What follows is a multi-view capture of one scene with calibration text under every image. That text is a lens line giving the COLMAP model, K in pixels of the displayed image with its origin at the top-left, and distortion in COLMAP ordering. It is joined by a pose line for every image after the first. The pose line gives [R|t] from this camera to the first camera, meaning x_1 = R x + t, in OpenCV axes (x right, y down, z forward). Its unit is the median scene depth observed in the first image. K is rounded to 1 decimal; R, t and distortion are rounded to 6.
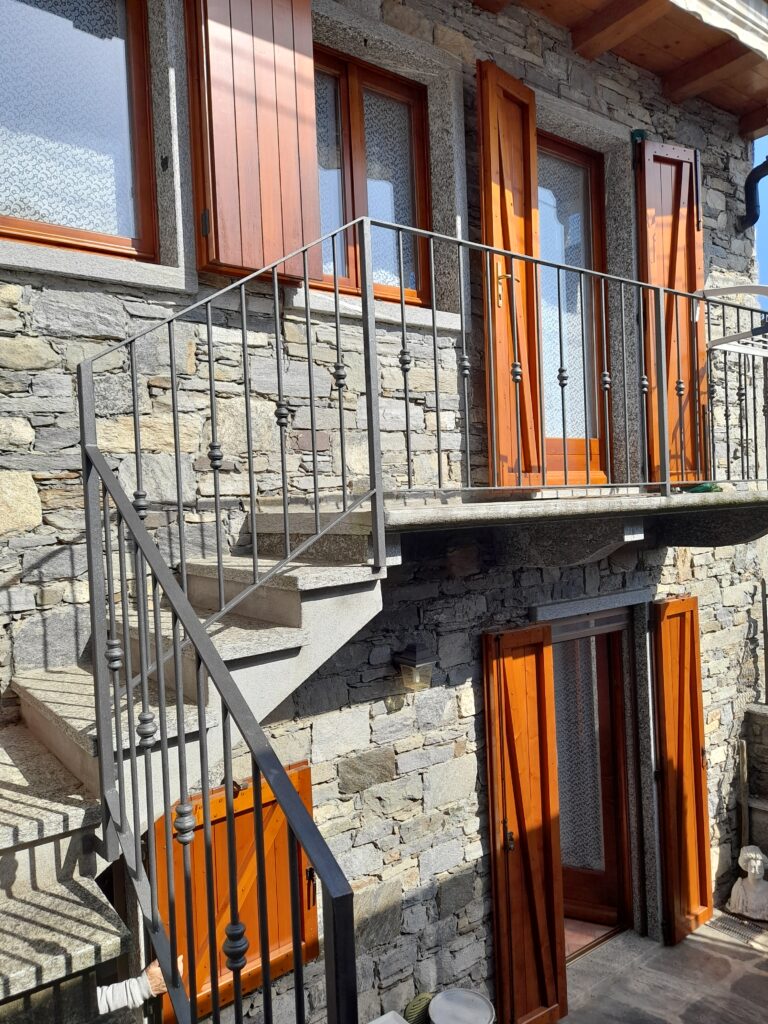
lens RADIAL K [[752.9, 0, 372.2], [0, 752.9, 510.0], [0, 0, 1]] dist [0.070500, -0.070551]
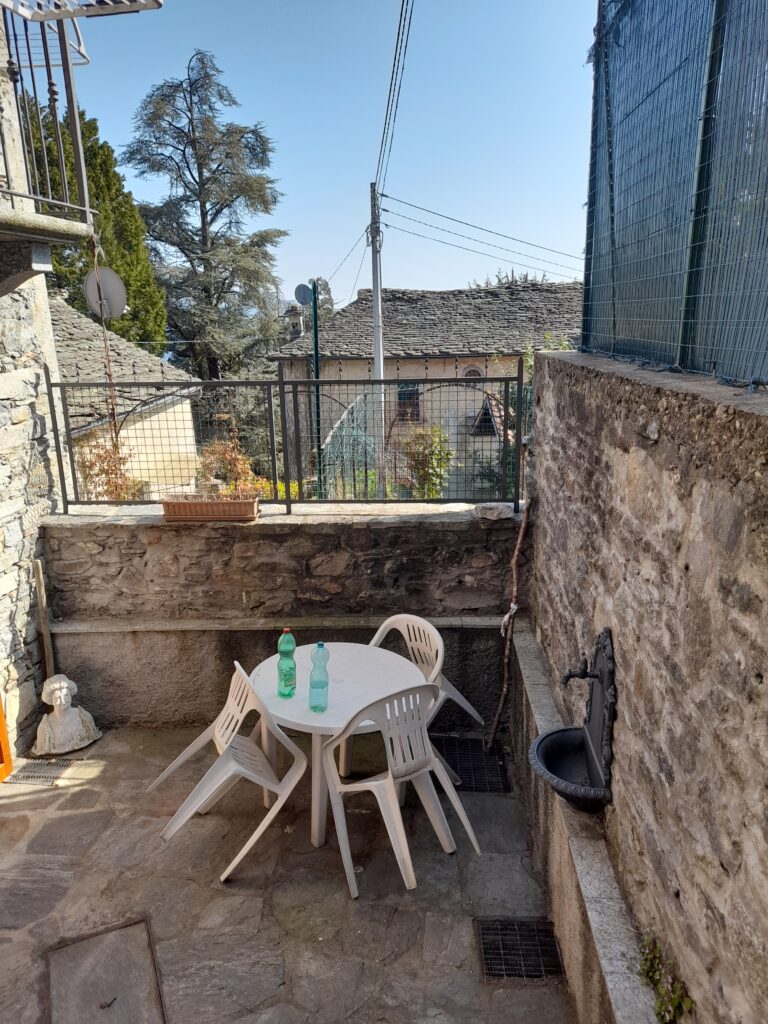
lens RADIAL K [[753.0, 0, 390.0], [0, 753.0, 514.6], [0, 0, 1]] dist [0.076054, -0.082952]
pose [[0.690168, -0.163918, 0.704840, 0.197603], [0.001928, 0.974421, 0.224724, 0.076285], [-0.723647, -0.153738, 0.672830, 0.194333]]
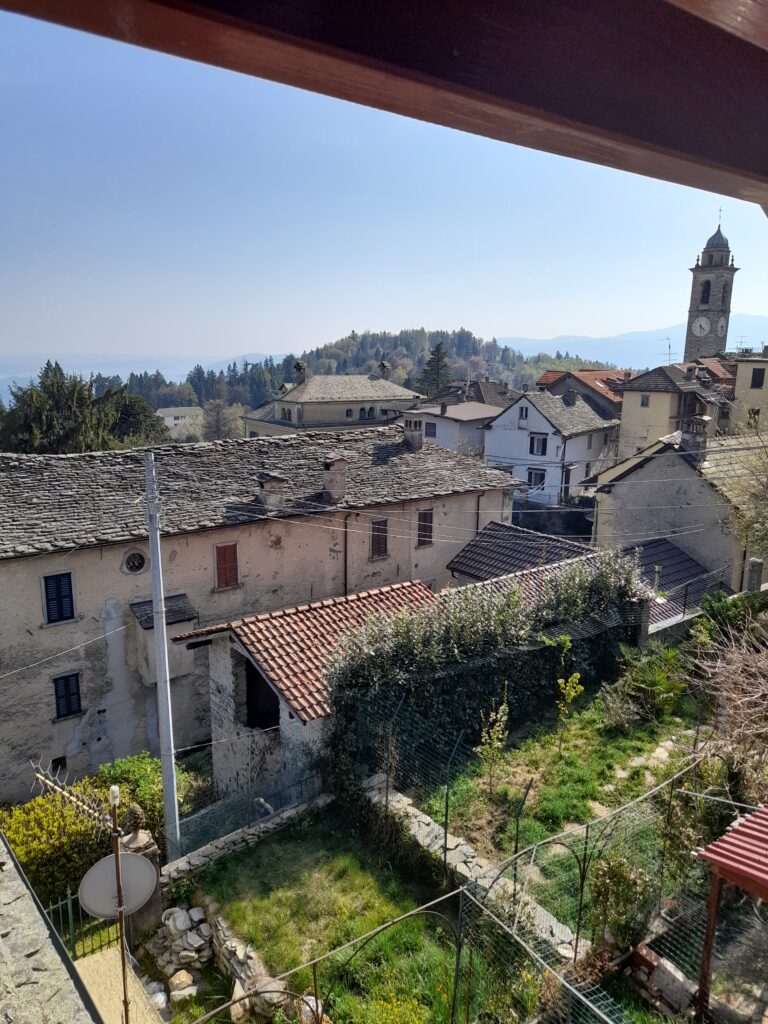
lens RADIAL K [[746.7, 0, 383.0], [0, 746.7, 514.7], [0, 0, 1]] dist [0.069544, -0.068107]
pose [[0.095620, -0.178667, 0.979252, 0.110987], [-0.014590, 0.983403, 0.180848, -0.890282], [-0.995311, -0.031580, 0.091426, 1.641673]]
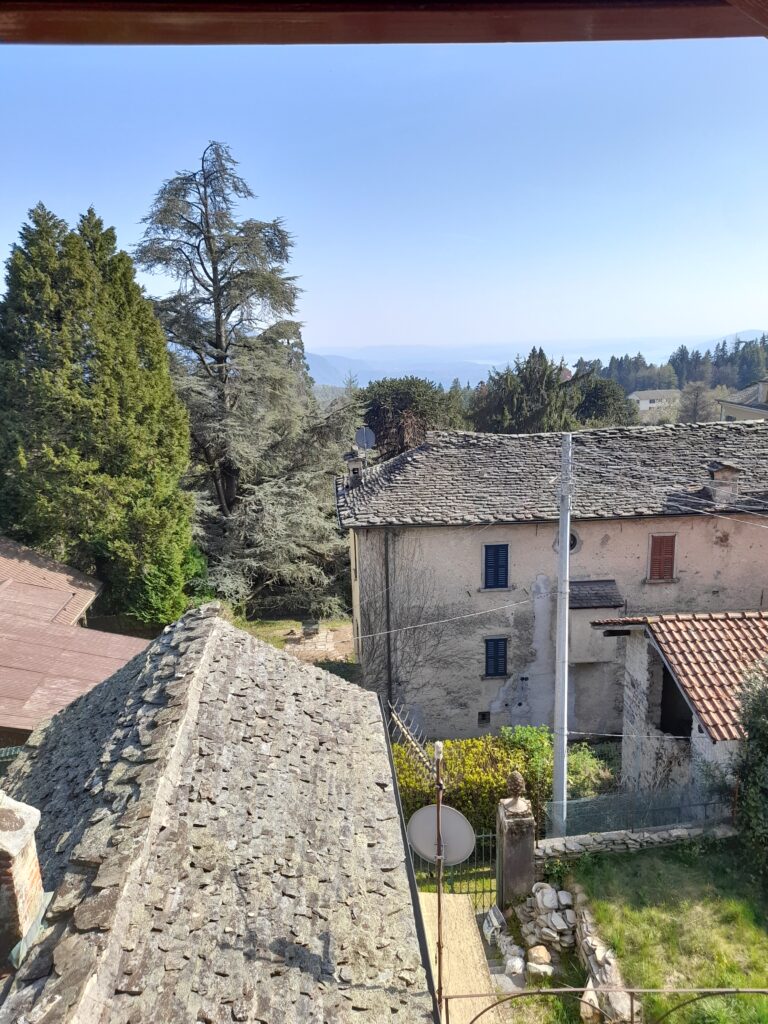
lens RADIAL K [[750.3, 0, 384.0], [0, 750.3, 512.0], [0, 0, 1]] dist [0.066823, -0.064900]
pose [[0.645759, -0.157587, 0.747102, 0.210384], [0.007278, 0.979696, 0.200357, -0.882172], [-0.763506, -0.123945, 0.633795, 1.469347]]
